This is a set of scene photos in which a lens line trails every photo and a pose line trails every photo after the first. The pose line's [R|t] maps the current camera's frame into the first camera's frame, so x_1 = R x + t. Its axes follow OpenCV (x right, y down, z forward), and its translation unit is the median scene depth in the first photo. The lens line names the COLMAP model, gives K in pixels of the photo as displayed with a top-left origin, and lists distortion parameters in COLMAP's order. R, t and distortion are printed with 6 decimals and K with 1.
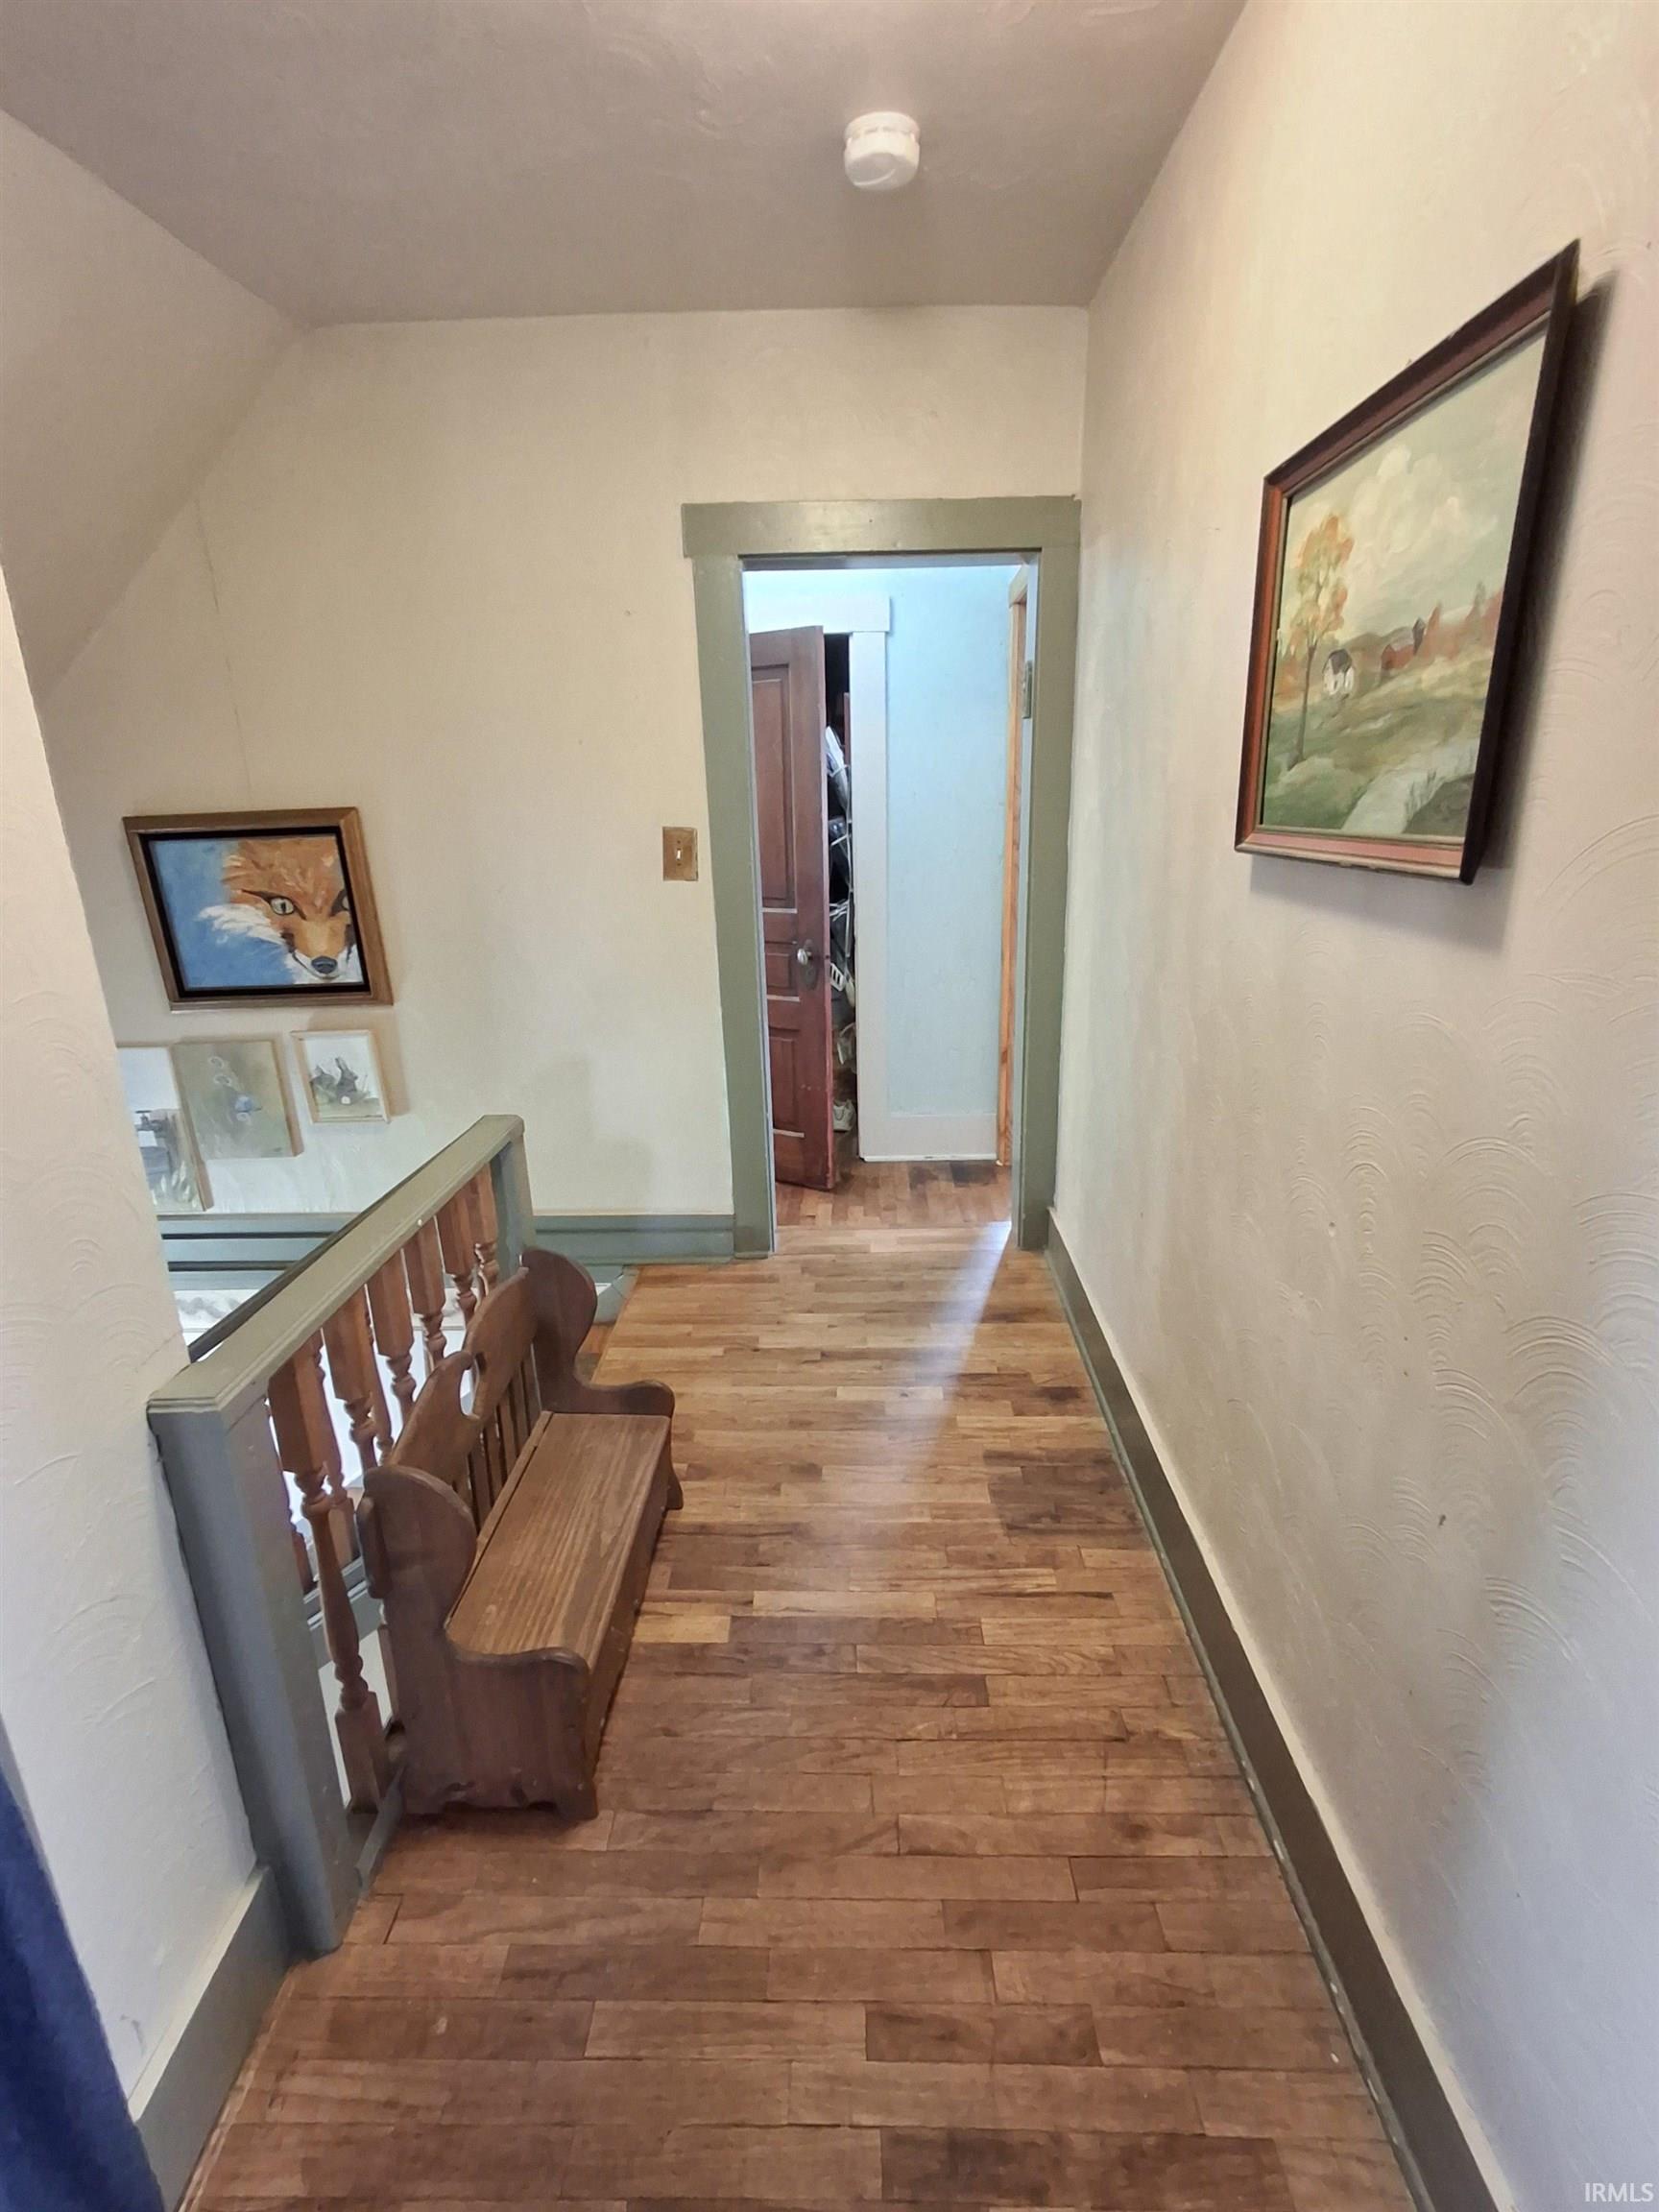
lens RADIAL K [[1008.5, 0, 832.2], [0, 1008.5, 1108.0], [0, 0, 1]] dist [0.014729, -0.001241]
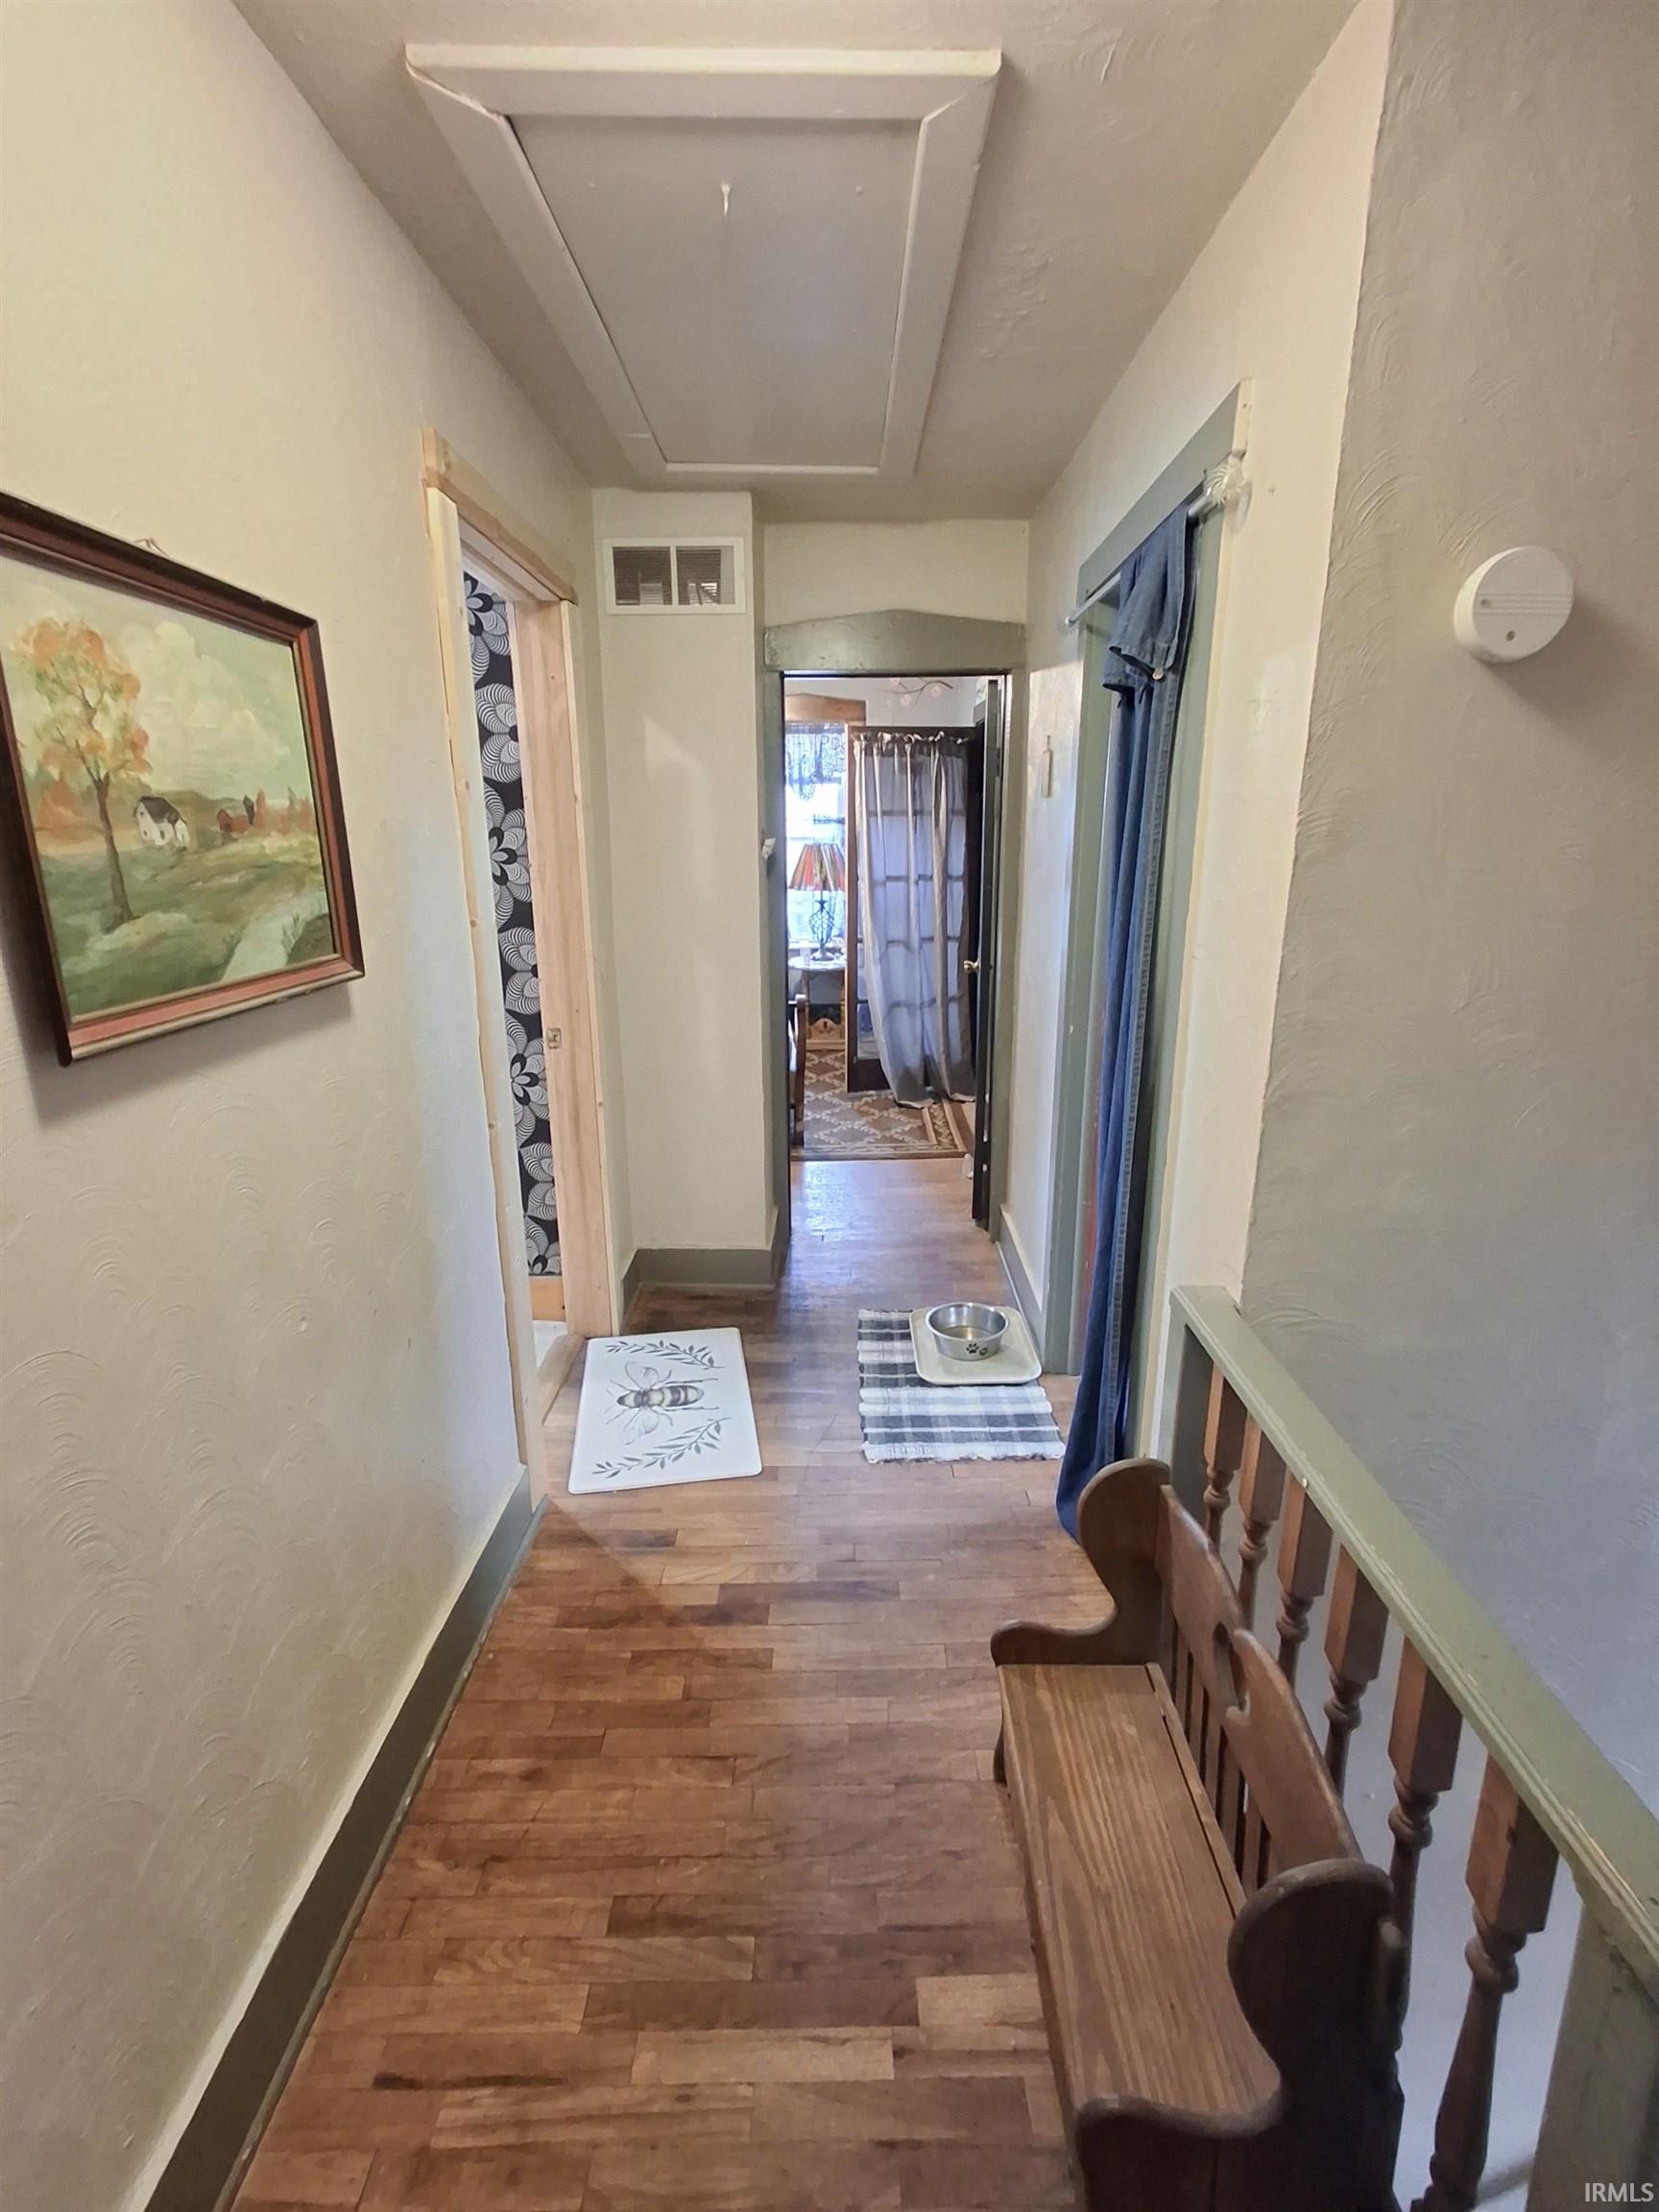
lens RADIAL K [[1008.5, 0, 832.2], [0, 1008.5, 1108.0], [0, 0, 1]] dist [0.014729, -0.001241]
pose [[-0.999525, 0.030695, -0.002787, -0.077837], [0.024423, 0.843943, 0.535876, -0.632269], [0.018800, 0.535553, -0.844292, 1.765356]]
